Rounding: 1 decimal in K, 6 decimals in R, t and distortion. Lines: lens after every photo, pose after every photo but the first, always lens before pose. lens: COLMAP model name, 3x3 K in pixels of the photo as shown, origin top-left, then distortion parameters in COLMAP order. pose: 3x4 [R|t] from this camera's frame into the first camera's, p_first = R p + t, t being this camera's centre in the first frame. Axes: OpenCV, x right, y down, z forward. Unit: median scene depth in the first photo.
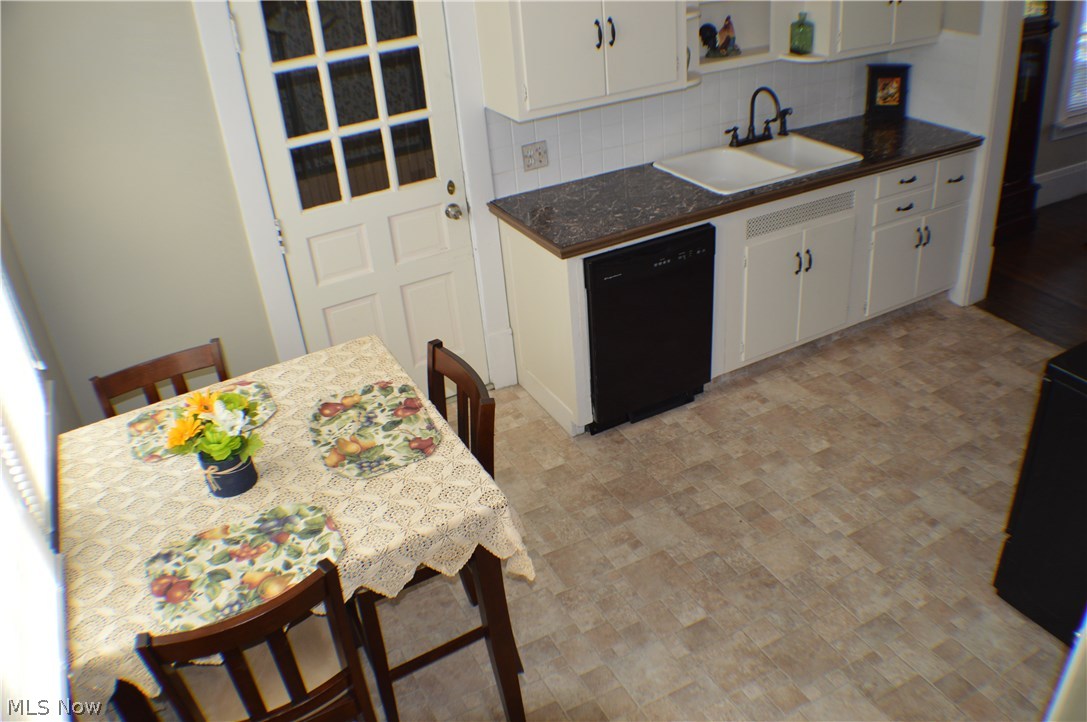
lens RADIAL K [[874.8, 0, 542.8], [0, 874.8, 360.2], [0, 0, 1]] dist [-0.146215, 0.017883]
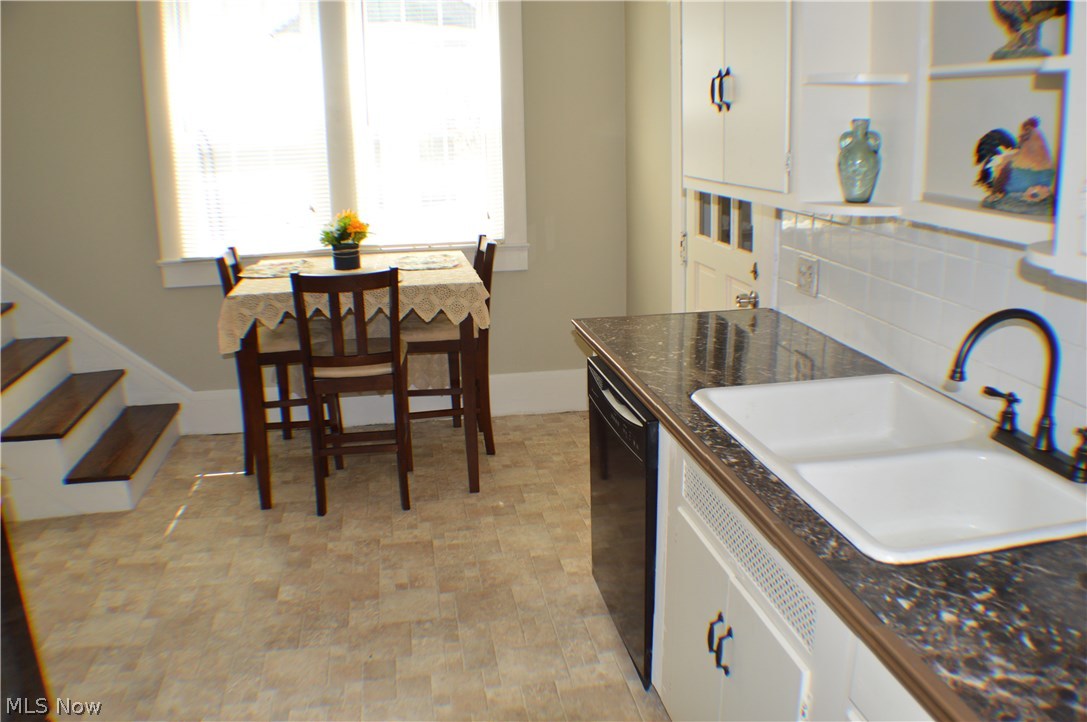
lens RADIAL K [[874.8, 0, 543.3], [0, 874.8, 357.8], [0, 0, 1]] dist [-0.146215, 0.017883]
pose [[-0.297632, 0.322594, -0.898526, 0.805271], [-0.445062, 0.785762, 0.429533, -0.447310], [0.844592, 0.527742, -0.090293, 1.051934]]
